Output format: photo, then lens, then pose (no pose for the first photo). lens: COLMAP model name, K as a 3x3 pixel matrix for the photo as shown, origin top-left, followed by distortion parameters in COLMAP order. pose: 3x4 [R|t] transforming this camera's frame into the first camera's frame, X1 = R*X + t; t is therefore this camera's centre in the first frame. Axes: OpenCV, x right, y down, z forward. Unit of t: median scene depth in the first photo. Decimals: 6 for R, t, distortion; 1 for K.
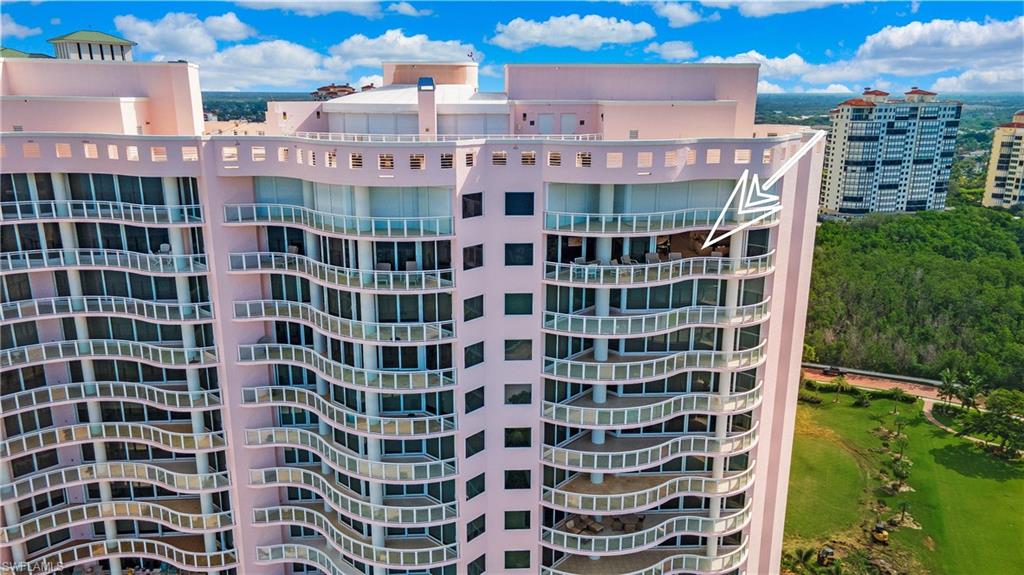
lens RADIAL K [[712.7, 0, 512.5], [0, 712.7, 287.8], [0, 0, 1]] dist [-0.000629, 0.000080]
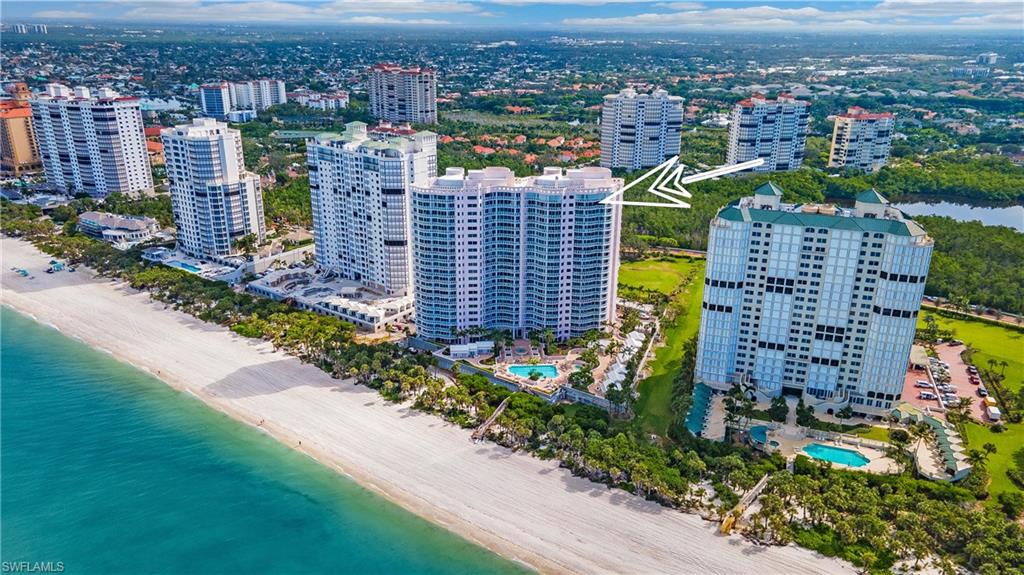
lens RADIAL K [[712.7, 0, 511.6], [0, 712.7, 287.3], [0, 0, 1]] dist [-0.000629, 0.000080]
pose [[0.999909, -0.001355, 0.013435, -0.074069], [0.000162, 0.996084, 0.088407, 0.015015], [-0.013503, -0.088396, 0.995994, -0.656387]]
